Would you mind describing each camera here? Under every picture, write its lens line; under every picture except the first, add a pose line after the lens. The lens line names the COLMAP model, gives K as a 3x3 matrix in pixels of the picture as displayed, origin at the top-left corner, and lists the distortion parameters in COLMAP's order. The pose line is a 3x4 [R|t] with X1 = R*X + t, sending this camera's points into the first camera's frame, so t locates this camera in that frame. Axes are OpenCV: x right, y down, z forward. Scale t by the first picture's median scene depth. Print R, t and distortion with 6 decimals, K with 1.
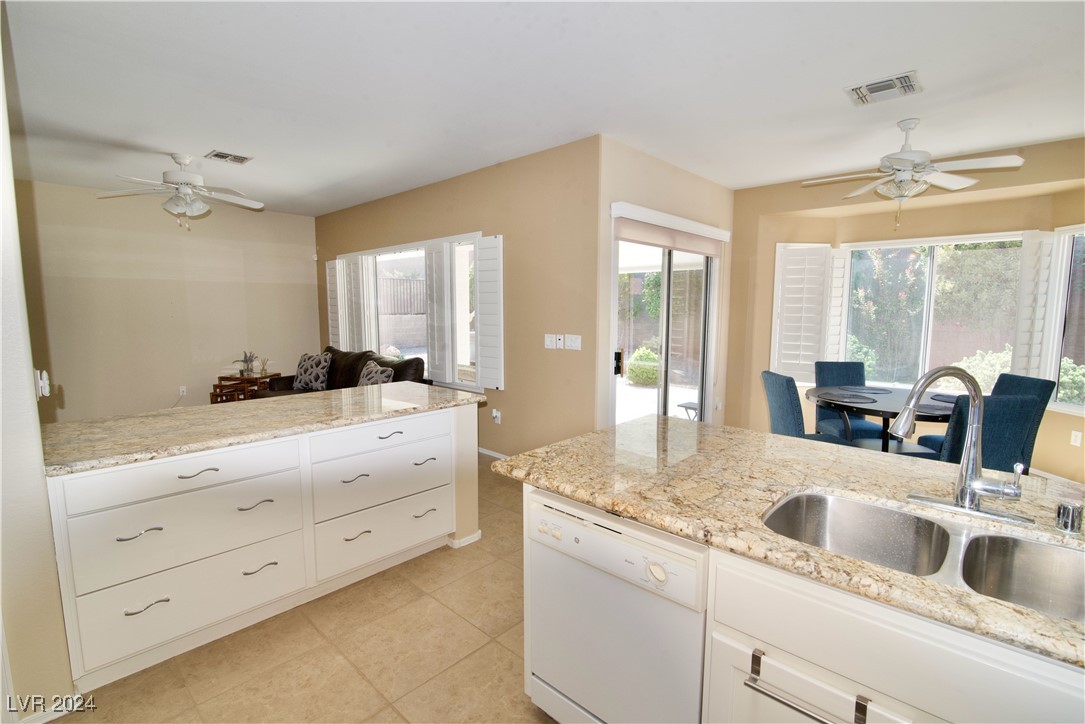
lens RADIAL K [[500.3, 0, 542.5], [0, 500.3, 362.0], [0, 0, 1]] dist [-0.012858, -0.000398]
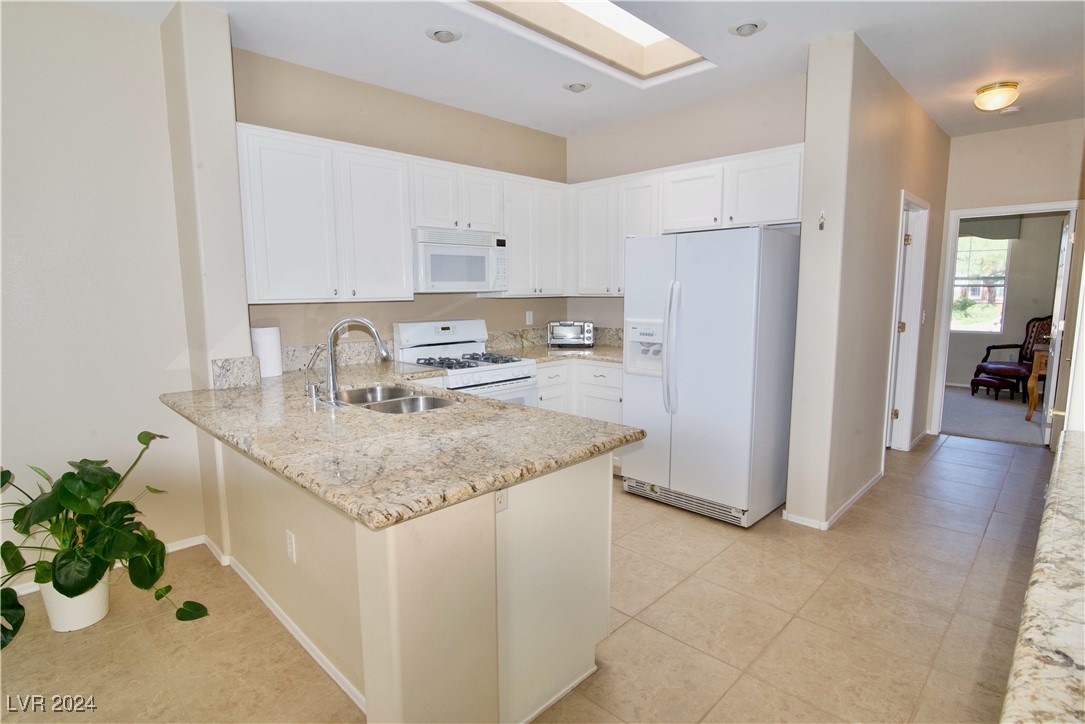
lens RADIAL K [[553.0, 0, 542.5], [0, 553.0, 362.0], [0, 0, 1]] dist [-0.000760, -0.000062]
pose [[-0.999780, -0.001496, 0.020907, 0.067972], [0.003494, 0.971595, 0.236623, -0.159096], [-0.020667, 0.236644, -0.971377, 1.594709]]
